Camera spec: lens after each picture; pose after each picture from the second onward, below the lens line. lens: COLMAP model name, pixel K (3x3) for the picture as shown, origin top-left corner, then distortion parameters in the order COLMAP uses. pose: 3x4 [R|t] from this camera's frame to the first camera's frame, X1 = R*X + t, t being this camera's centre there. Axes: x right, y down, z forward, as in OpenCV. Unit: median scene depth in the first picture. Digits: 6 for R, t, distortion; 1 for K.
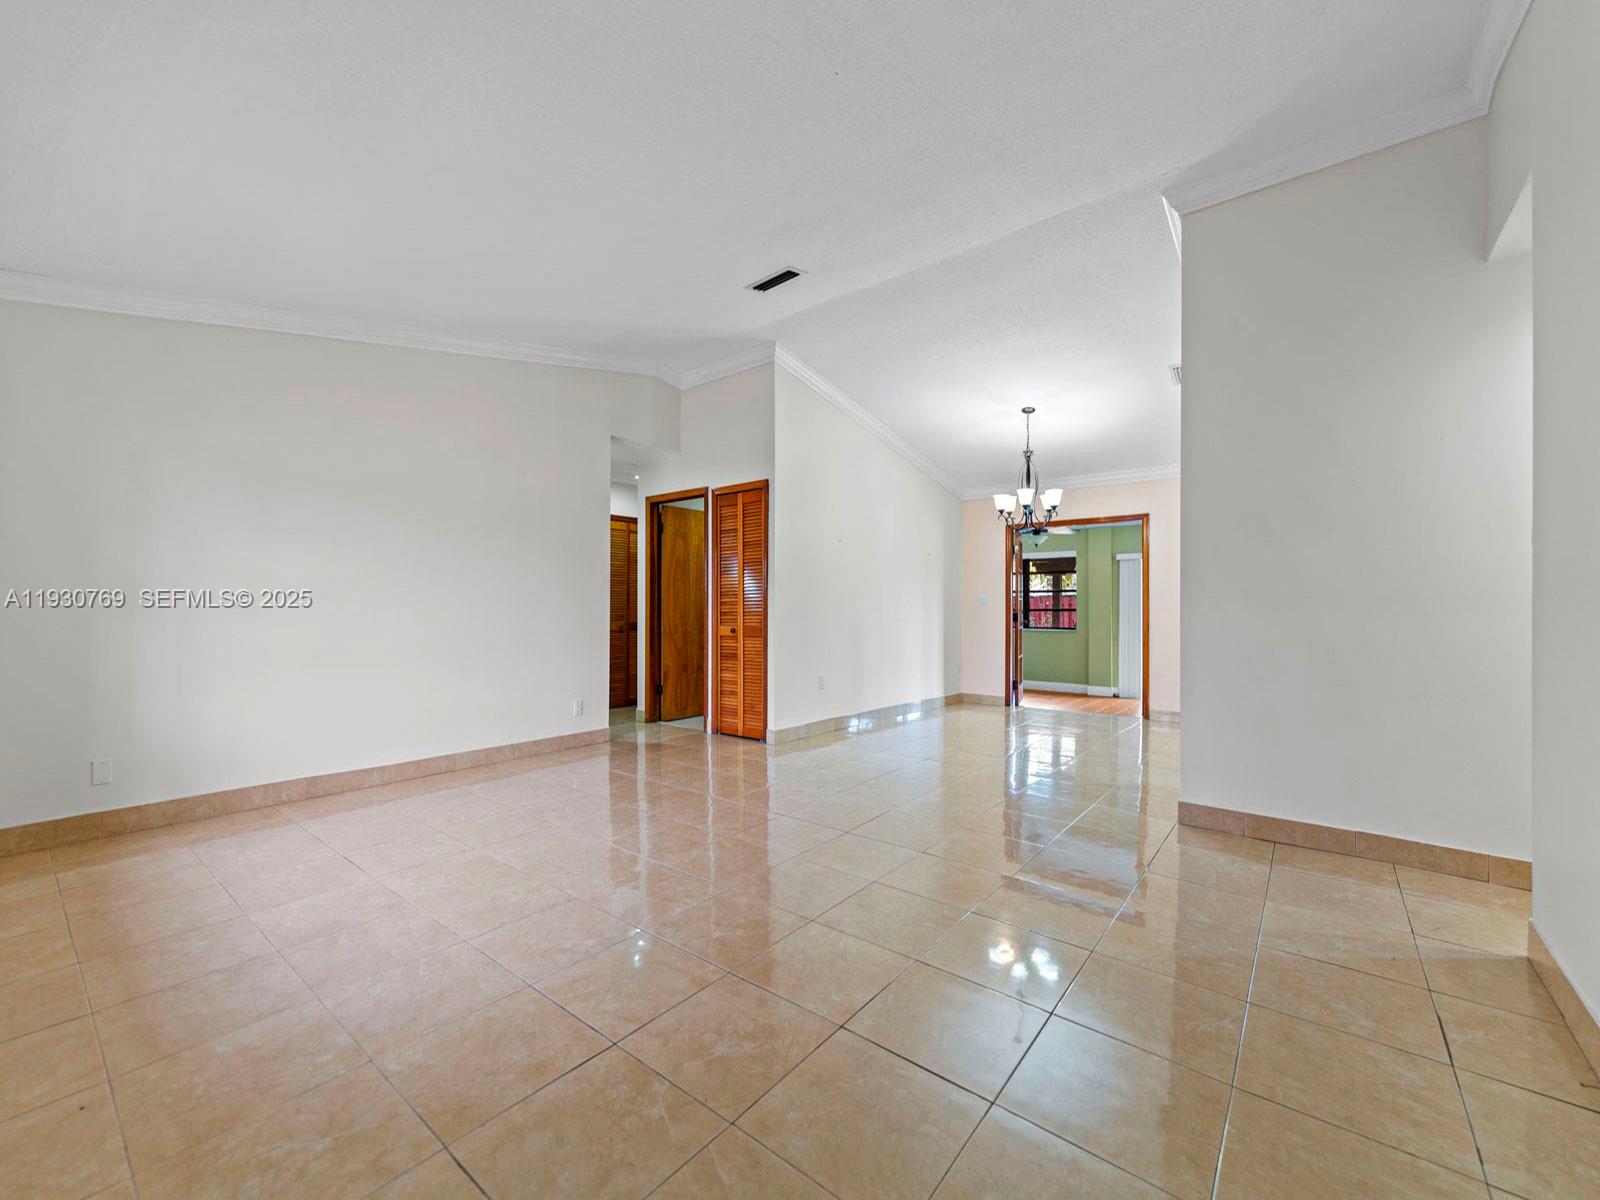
lens RADIAL K [[651.1, 0, 794.5], [0, 651.1, 619.3], [0, 0, 1]] dist [0.000186, -0.000324]
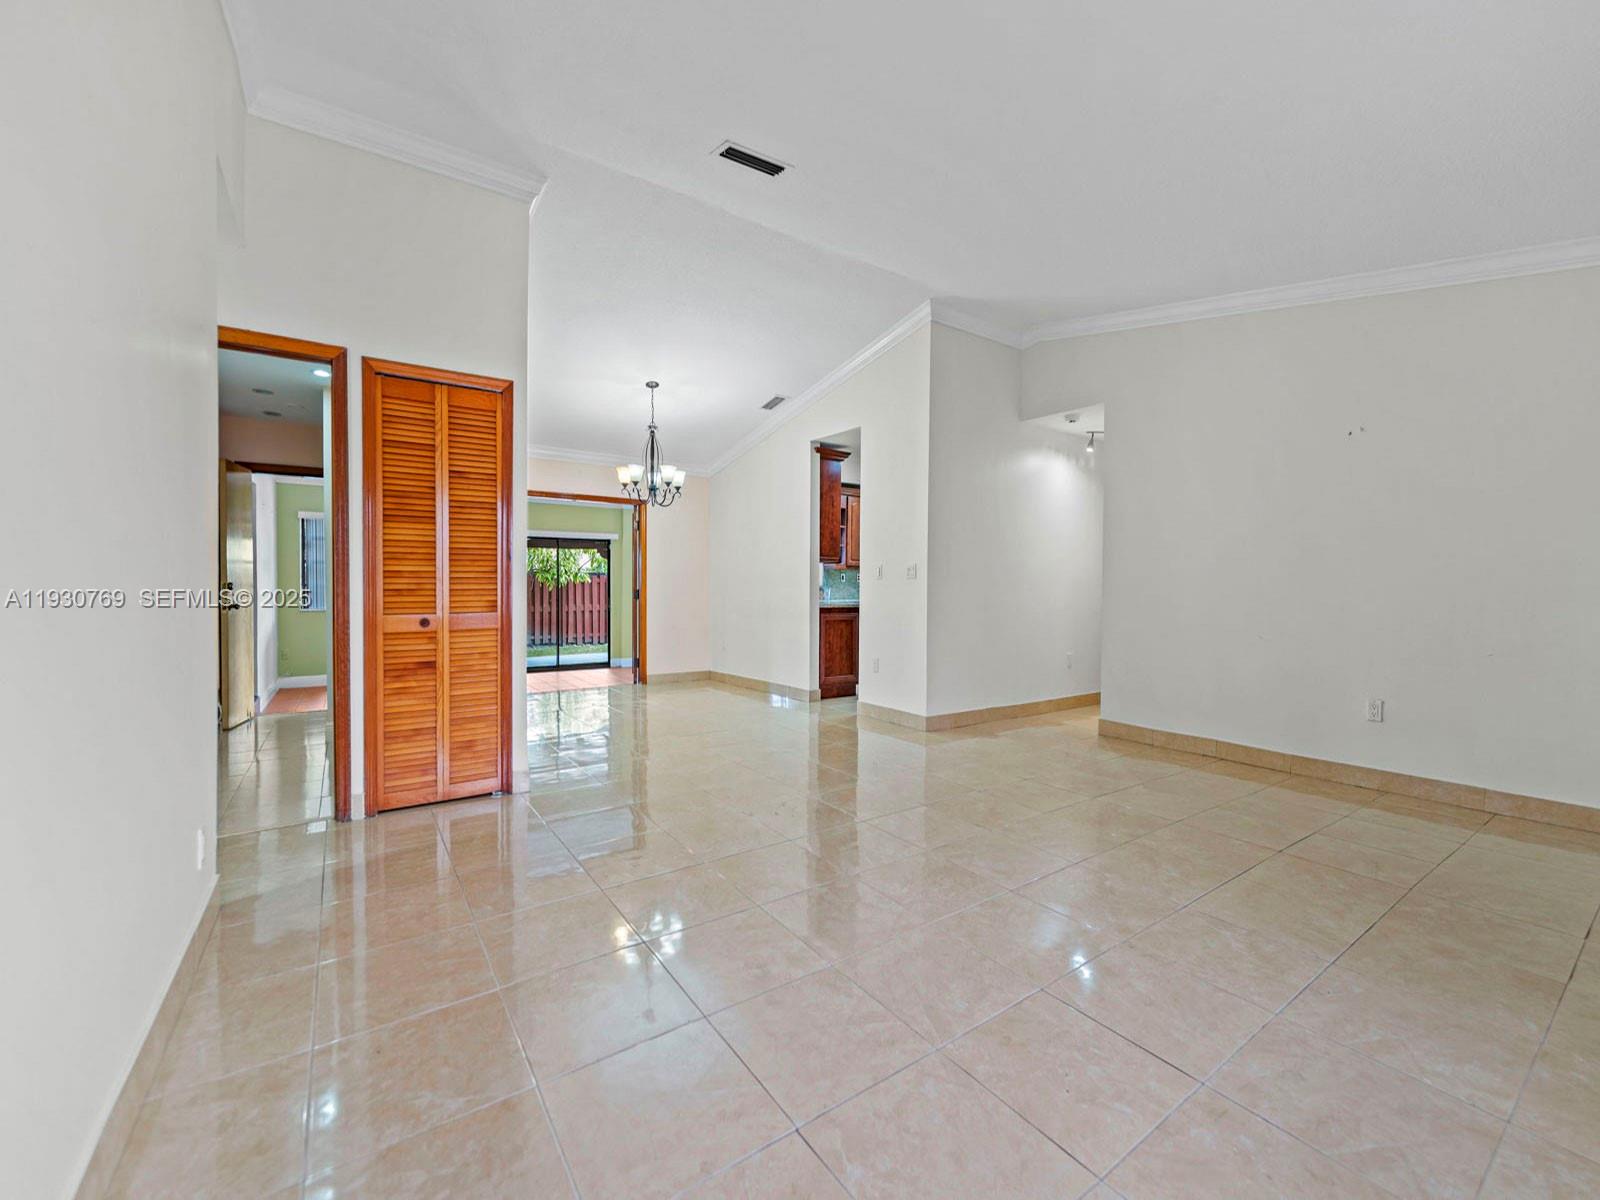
lens RADIAL K [[654.8, 0, 796.3], [0, 654.8, 606.2], [0, 0, 1]] dist [0.002553, 0.000266]
pose [[0.278092, -0.027156, 0.960170, -0.551224], [0.009456, 0.999629, 0.025534, -0.008331], [-0.960508, 0.001979, 0.278246, 0.521854]]
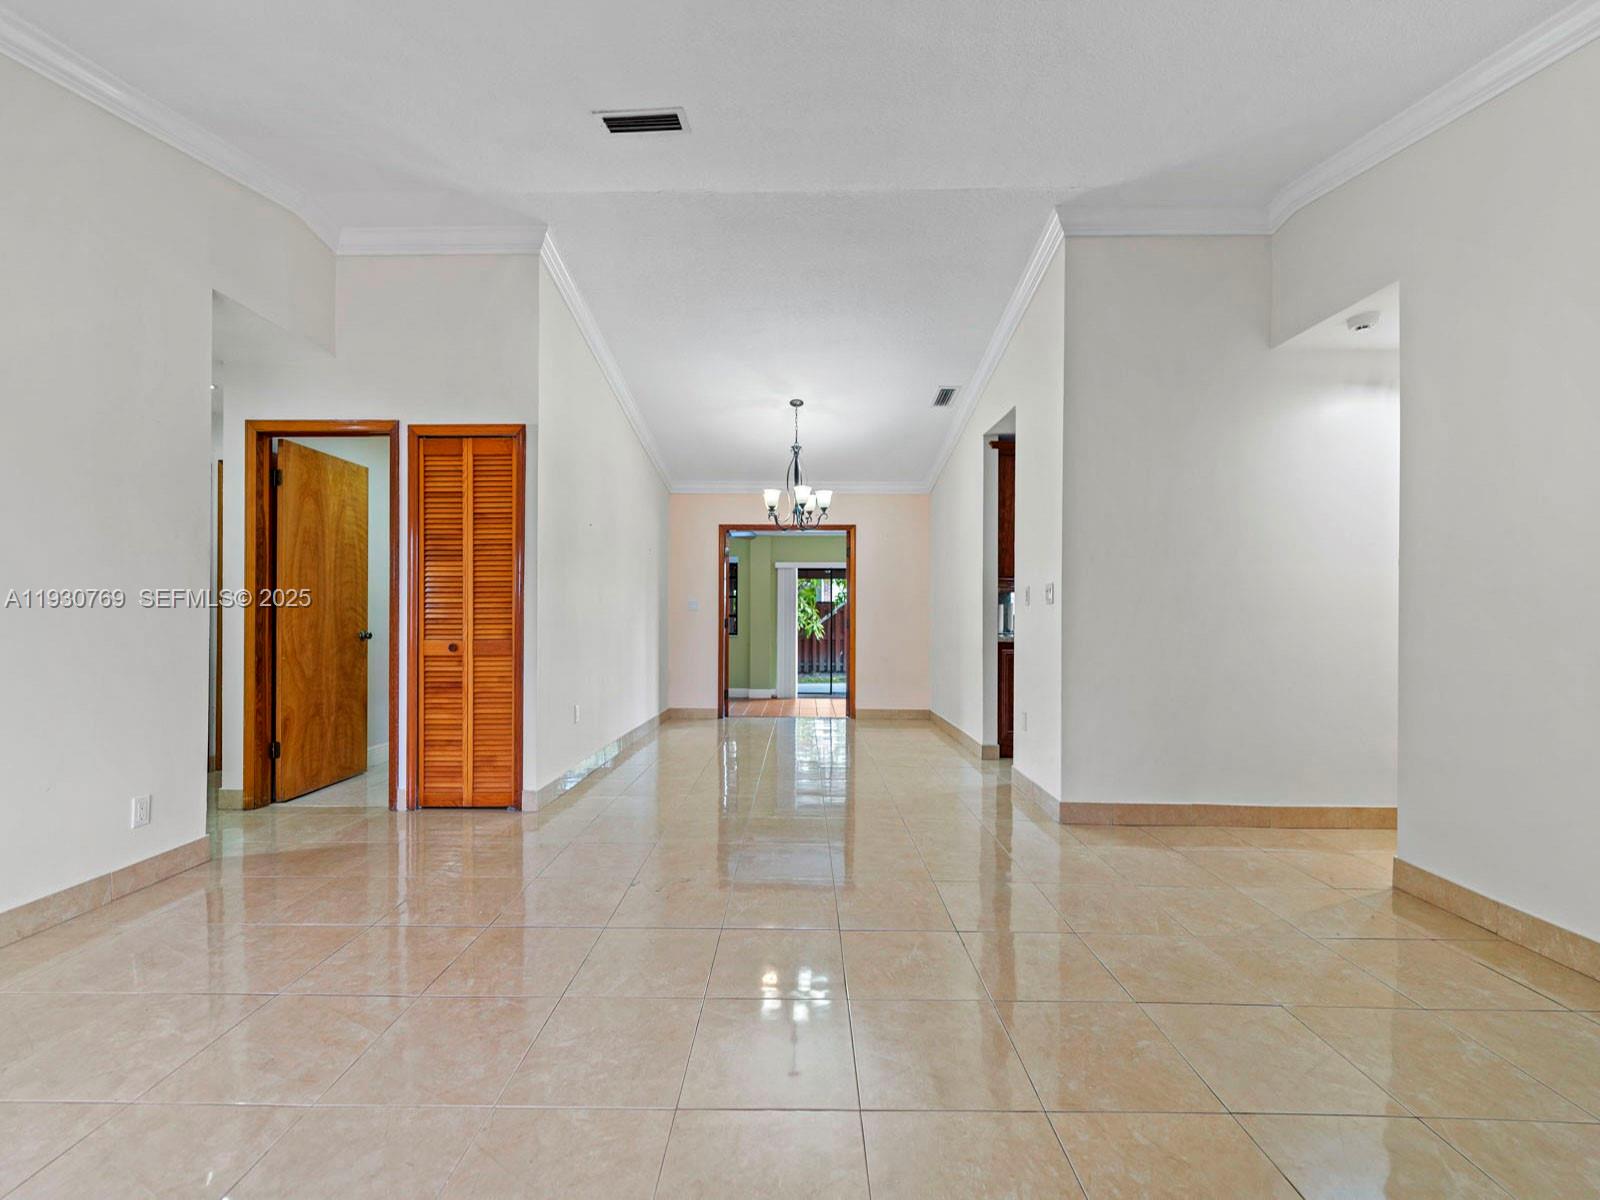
lens RADIAL K [[651.1, 0, 794.5], [0, 651.1, 619.3], [0, 0, 1]] dist [0.000186, -0.000324]
pose [[0.784037, -0.002679, 0.620708, -0.229192], [0.007169, 0.999963, -0.004739, -0.005046], [-0.620672, 0.008166, 0.784028, 0.272491]]
